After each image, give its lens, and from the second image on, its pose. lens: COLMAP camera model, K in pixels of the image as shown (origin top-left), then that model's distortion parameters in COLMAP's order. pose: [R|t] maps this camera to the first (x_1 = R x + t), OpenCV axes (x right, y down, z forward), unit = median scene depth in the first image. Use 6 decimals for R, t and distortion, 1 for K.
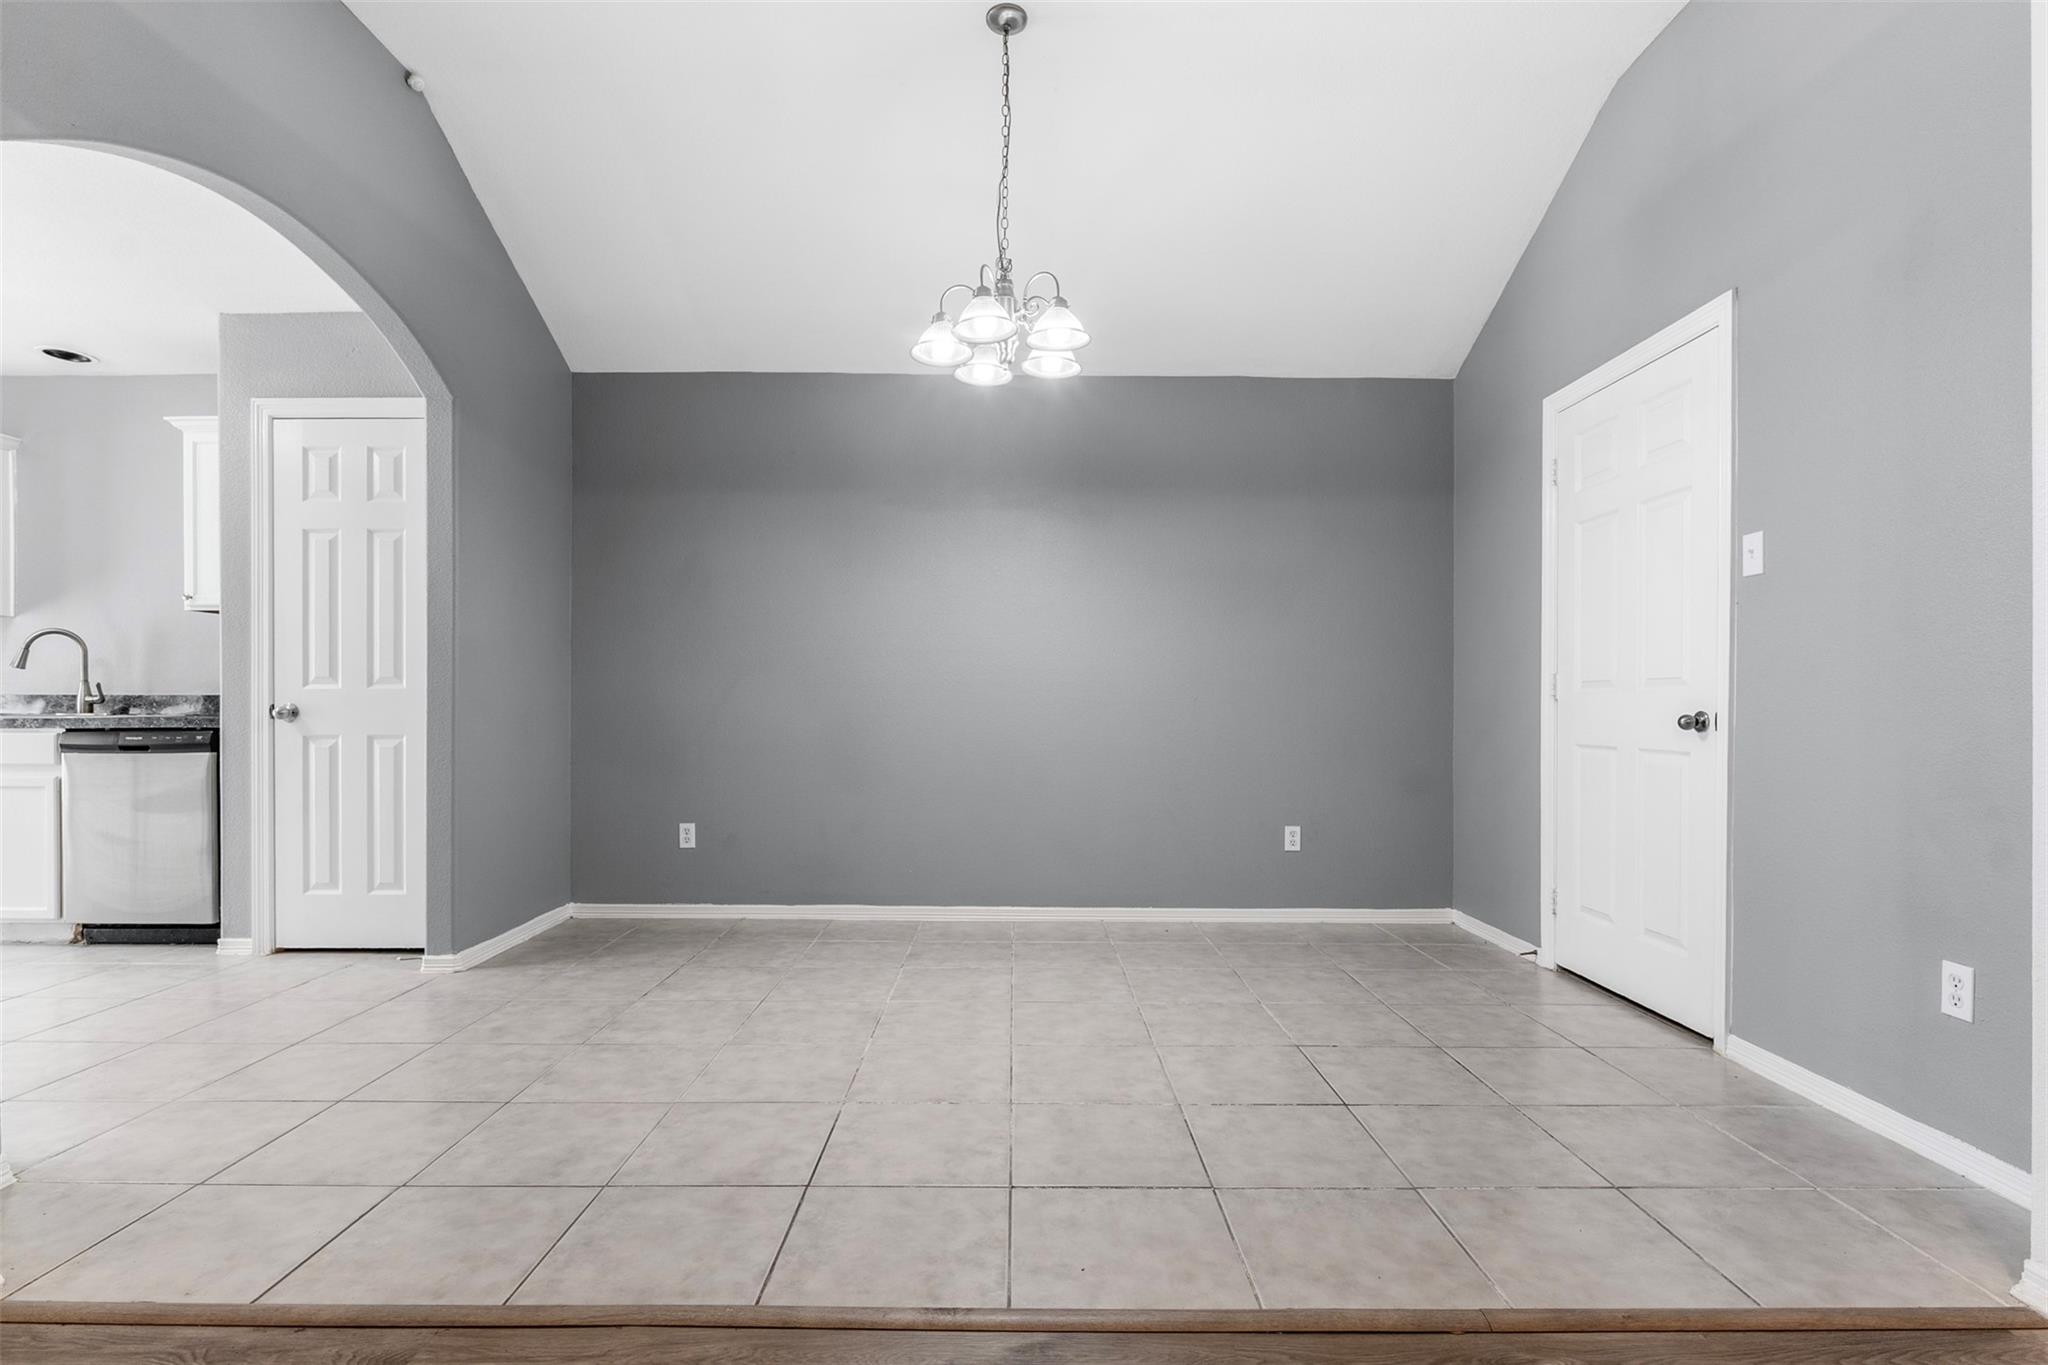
lens RADIAL K [[974.9, 0, 1014.0], [0, 974.9, 712.1], [0, 0, 1]] dist [0.000828, -0.001102]
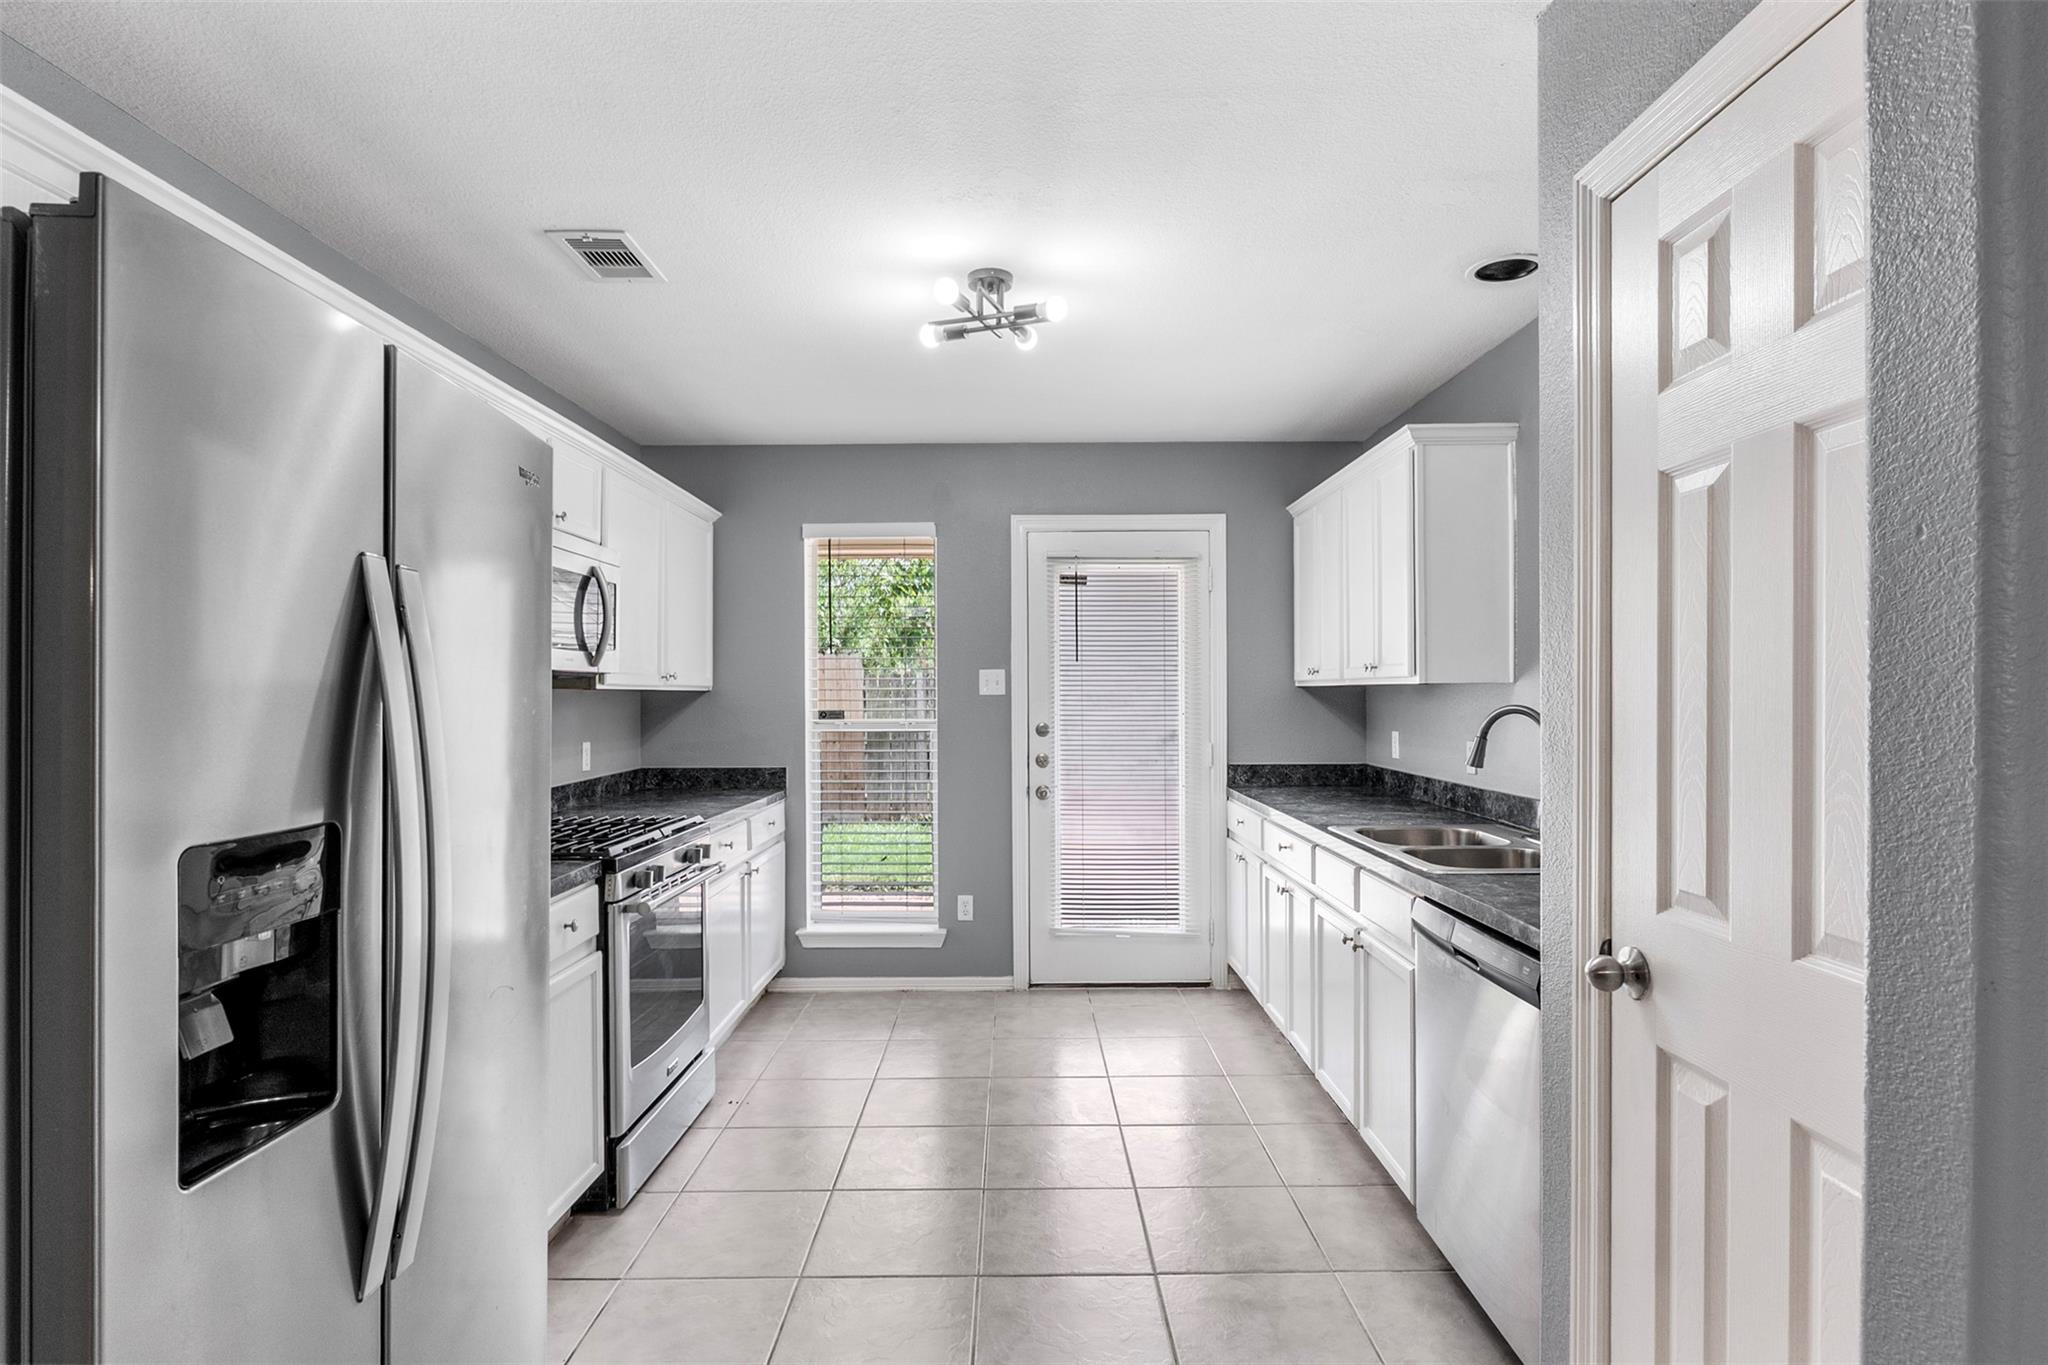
lens RADIAL K [[1017.0, 0, 1019.4], [0, 1017.0, 690.1], [0, 0, 1]] dist [0.001597, 0.000184]
pose [[-0.006767, -0.001529, -0.999976, -0.361999], [-0.007664, 0.999970, -0.001477, -0.107161], [0.999948, 0.007654, -0.006779, 0.786253]]
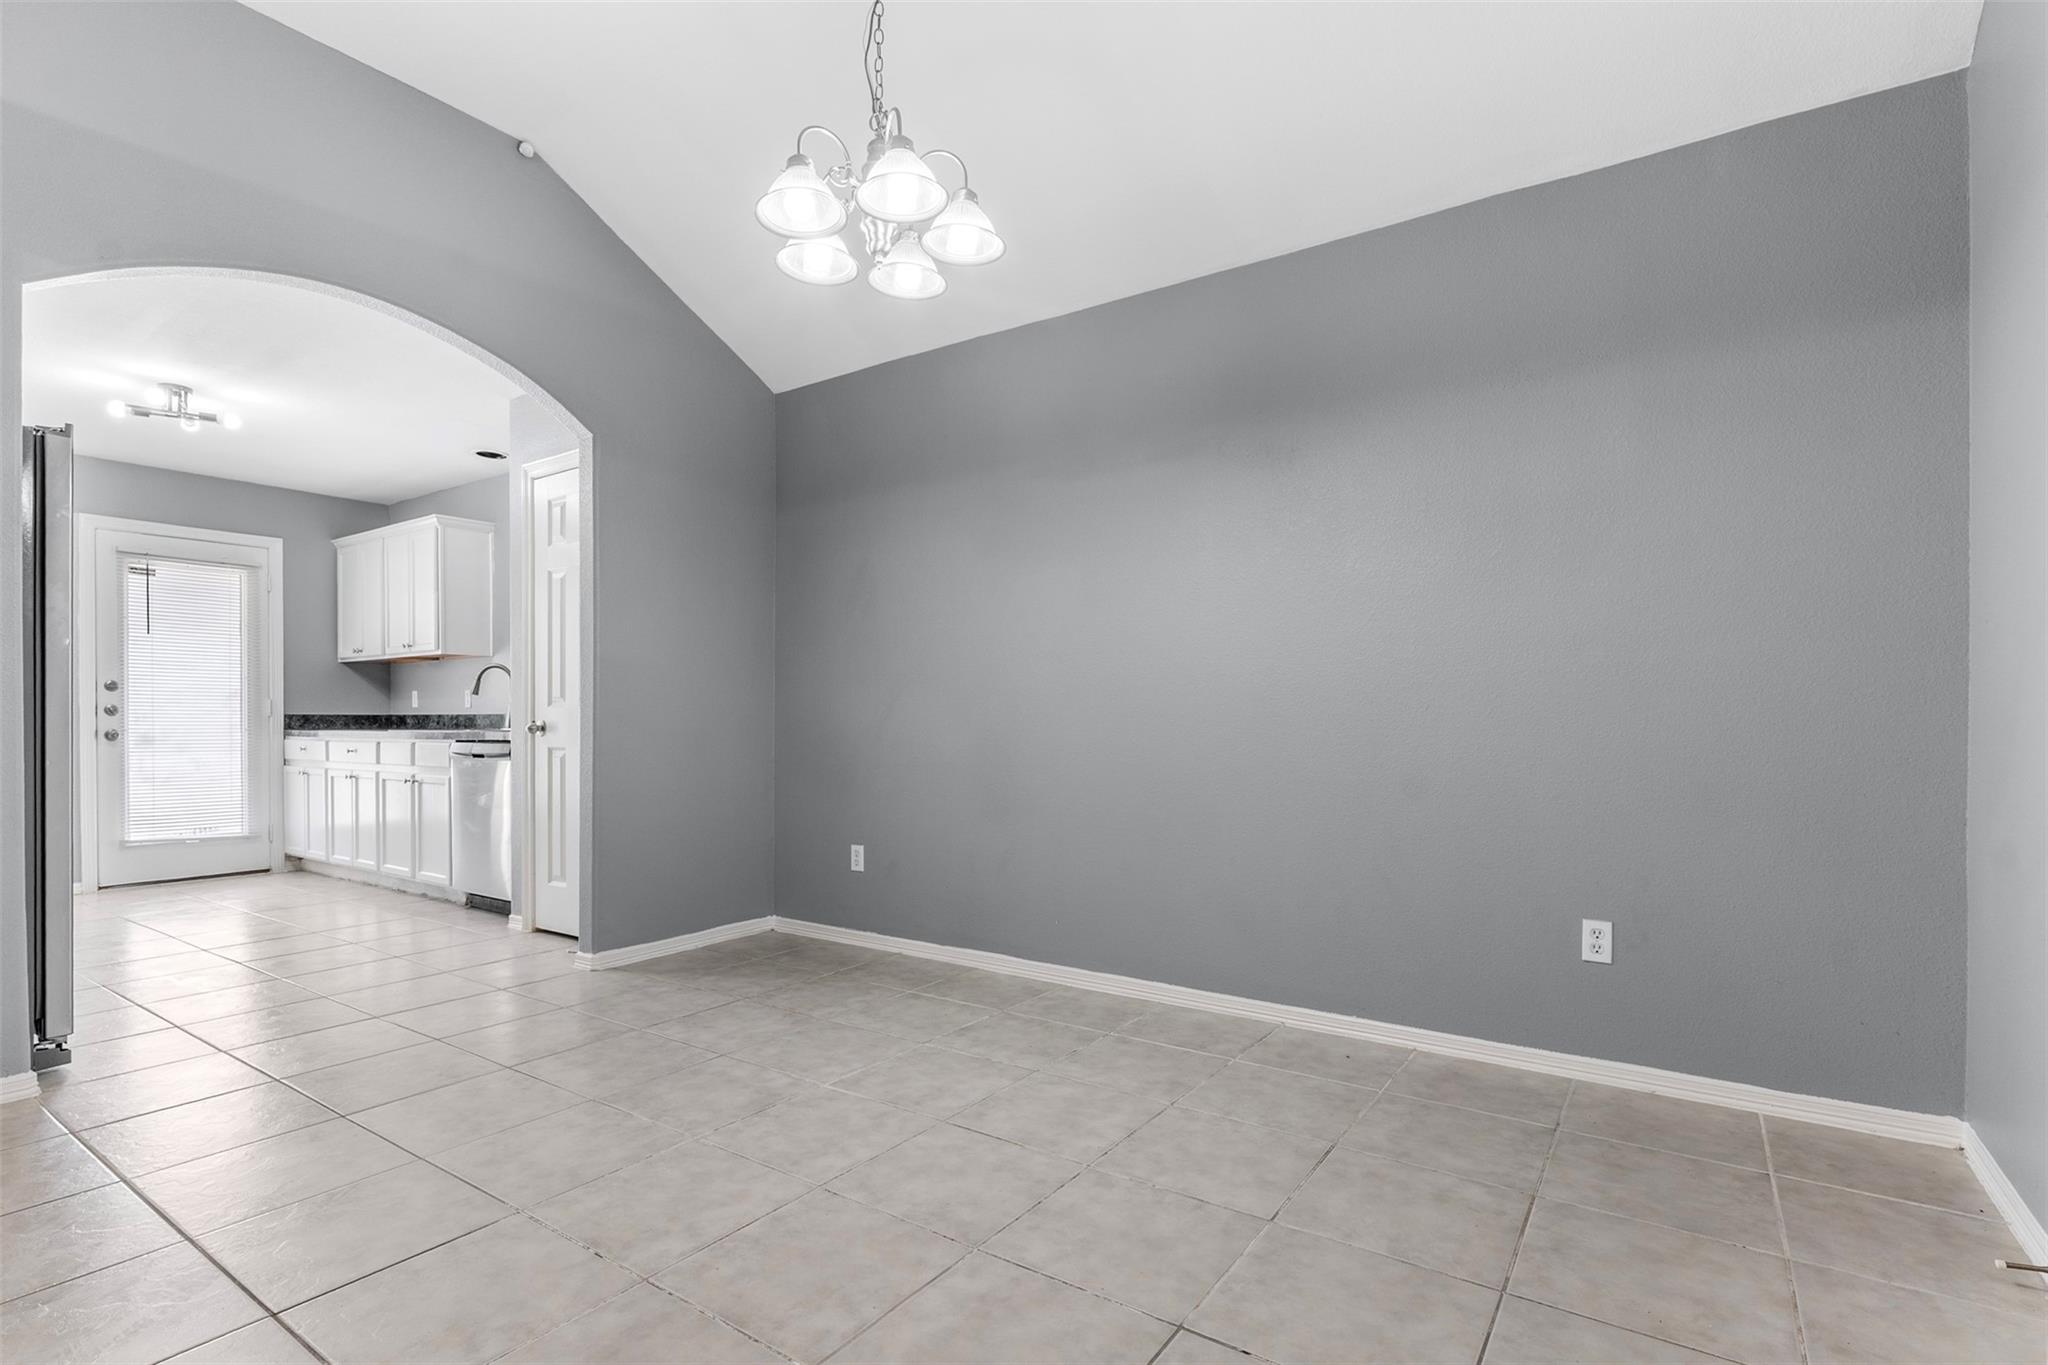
lens RADIAL K [[974.9, 0, 1024.7], [0, 974.9, 720.8], [0, 0, 1]] dist [0.000828, -0.001102]
pose [[0.822531, -0.003120, -0.568711, 0.409803], [-0.002727, 0.999952, -0.009430, 0.001848], [0.568713, 0.009308, 0.822483, 0.375905]]
